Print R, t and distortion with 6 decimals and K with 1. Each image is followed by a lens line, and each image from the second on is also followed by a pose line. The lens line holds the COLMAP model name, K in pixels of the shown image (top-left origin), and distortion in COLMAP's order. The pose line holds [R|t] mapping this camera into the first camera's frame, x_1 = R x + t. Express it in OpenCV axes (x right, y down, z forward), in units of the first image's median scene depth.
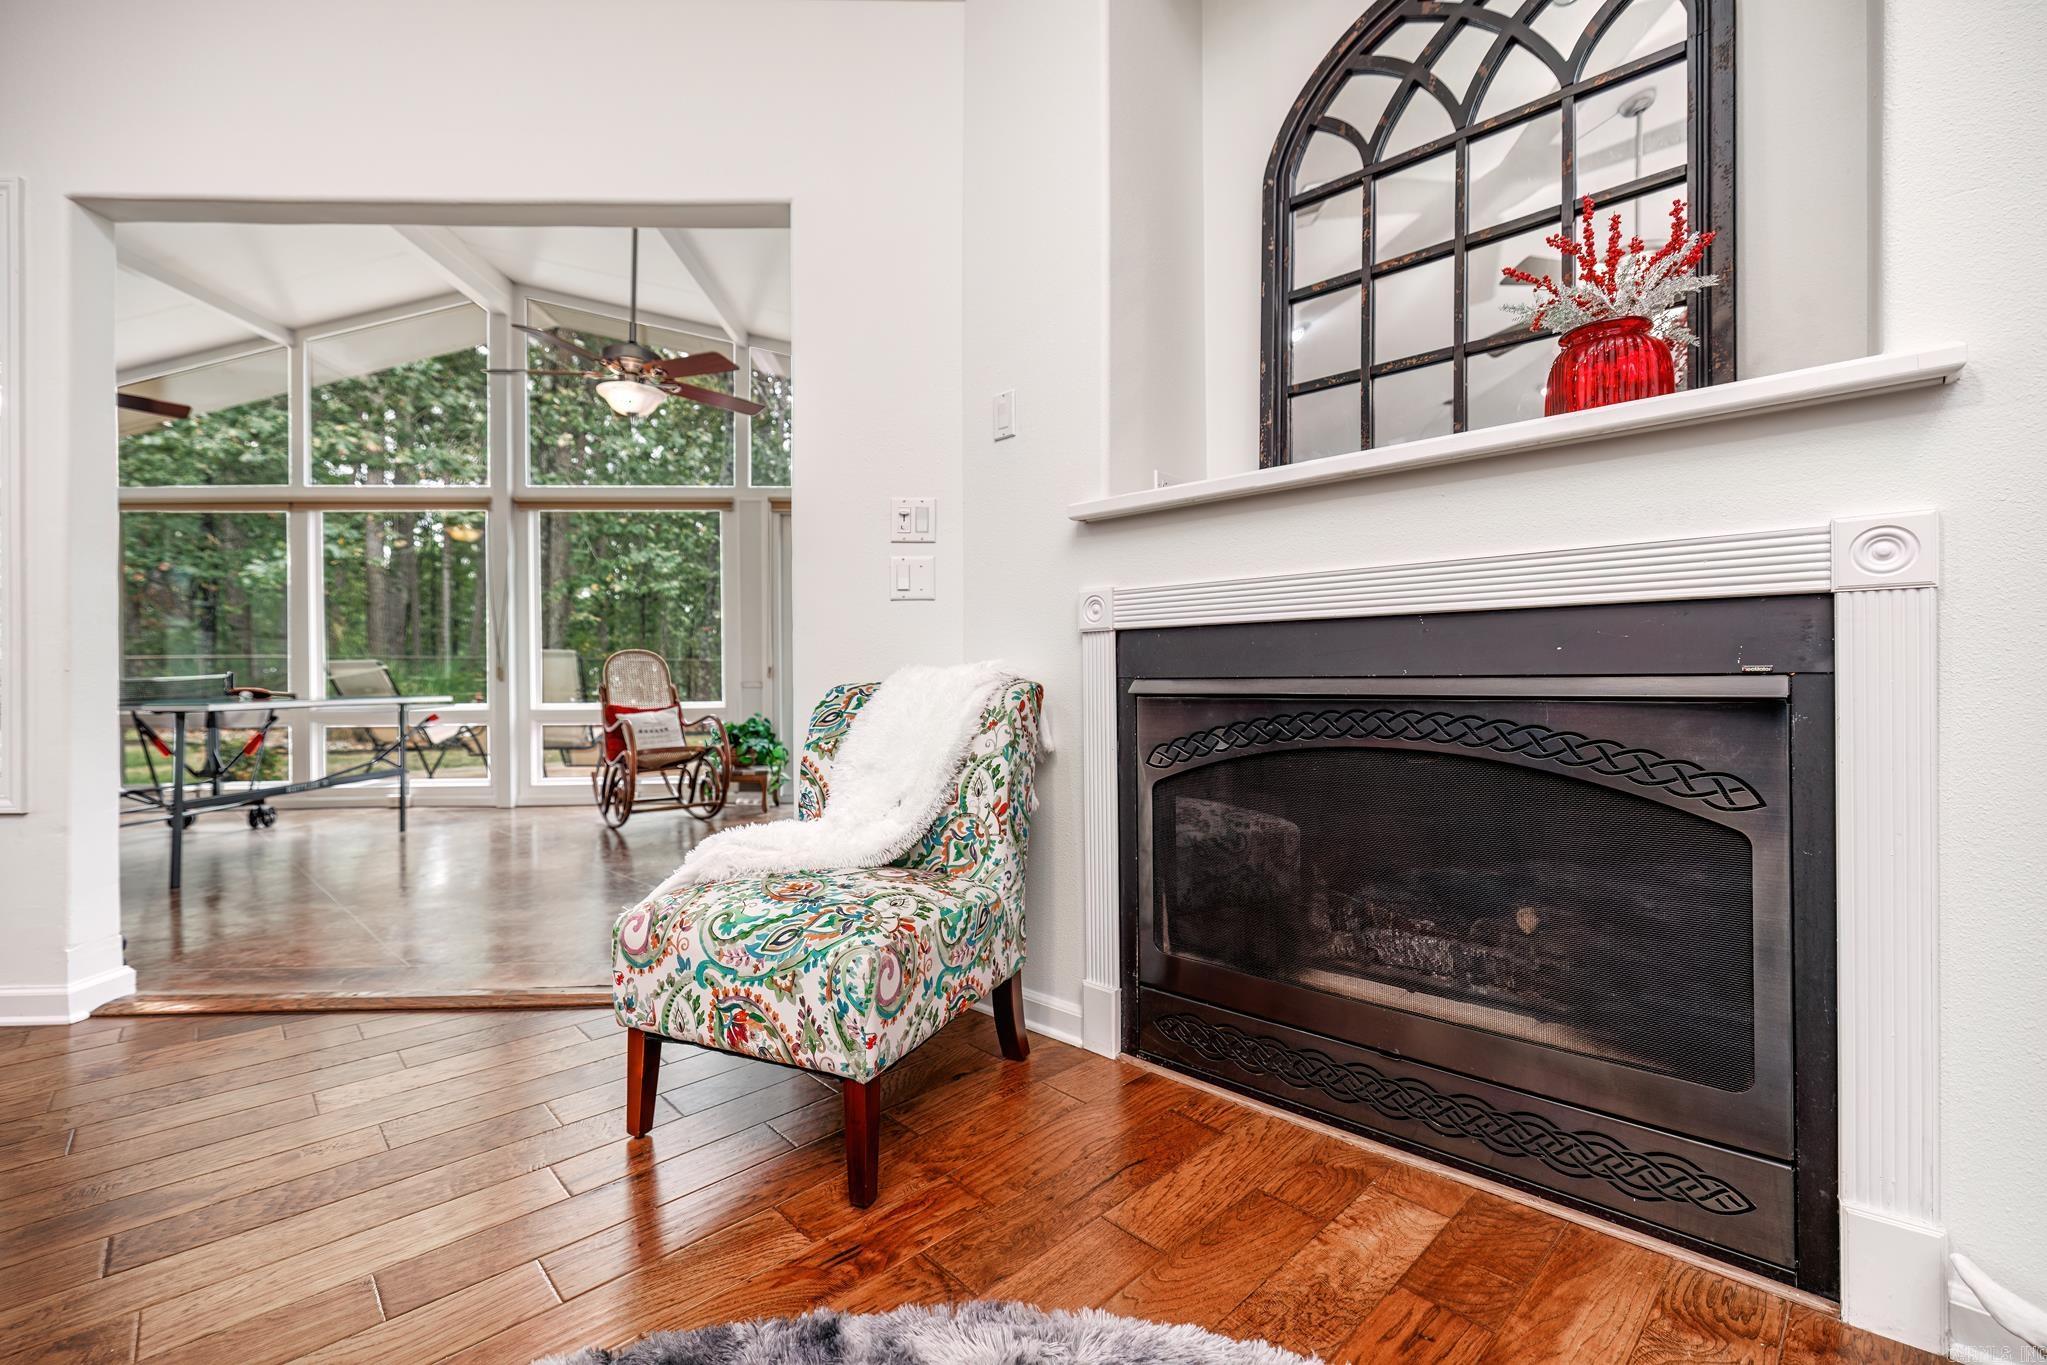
lens RADIAL K [[858.9, 0, 1018.7], [0, 858.9, 679.5], [0, 0, 1]] dist [0.003811, 0.000582]
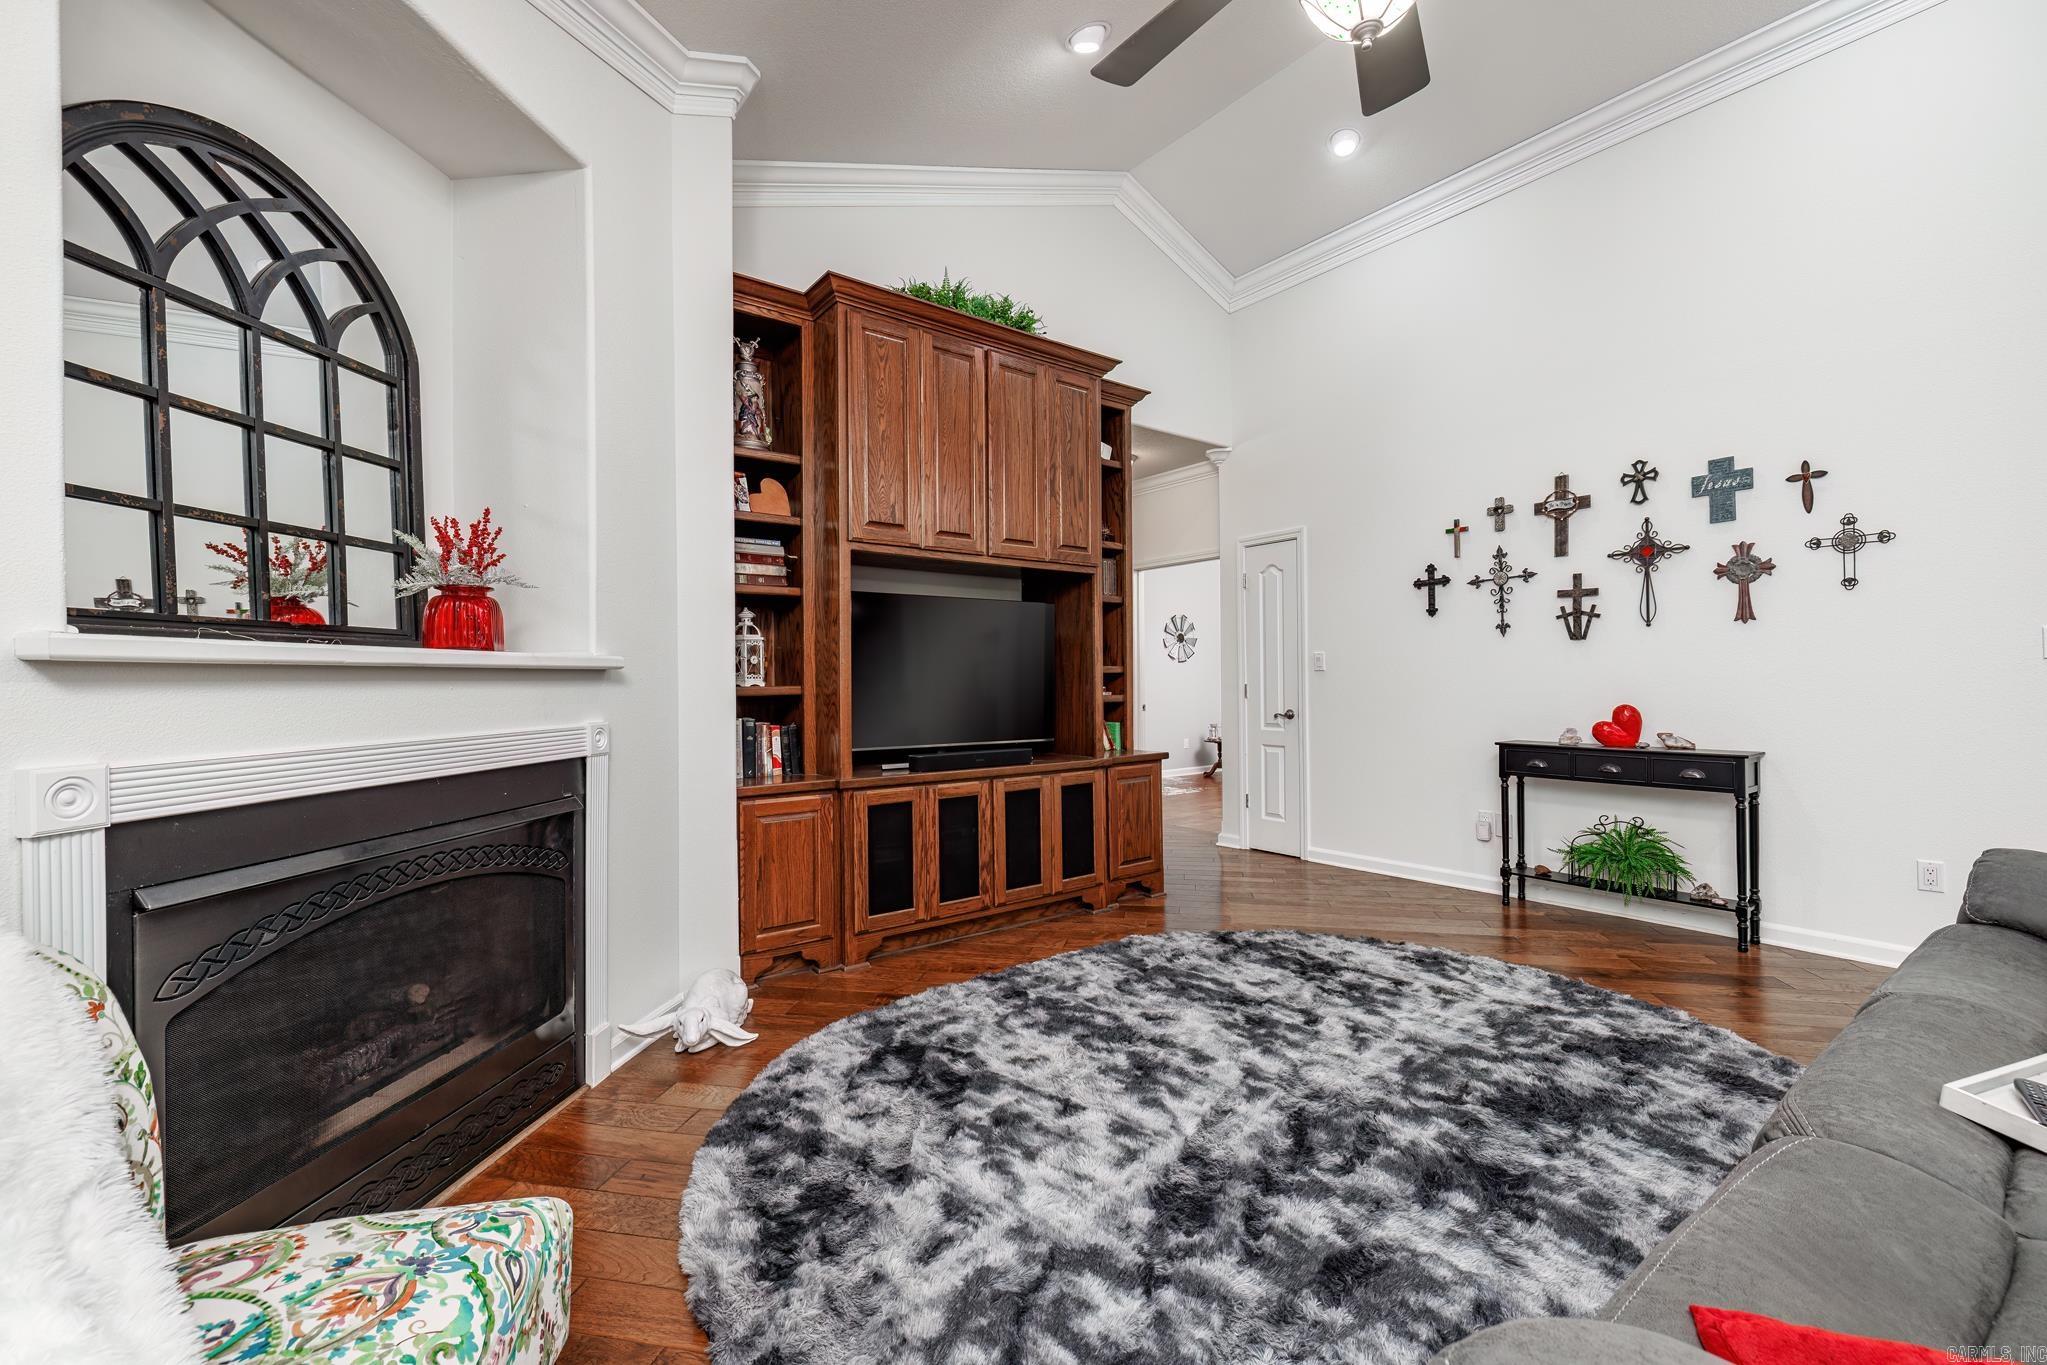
lens RADIAL K [[858.9, 0, 1022.6], [0, 858.9, 682.2], [0, 0, 1]] dist [0.003811, 0.000582]
pose [[-0.584785, 0.015567, 0.811039, -0.880087], [0.020428, 0.999781, -0.004461, -0.155848], [-0.810931, 0.013960, -0.584975, 0.819496]]
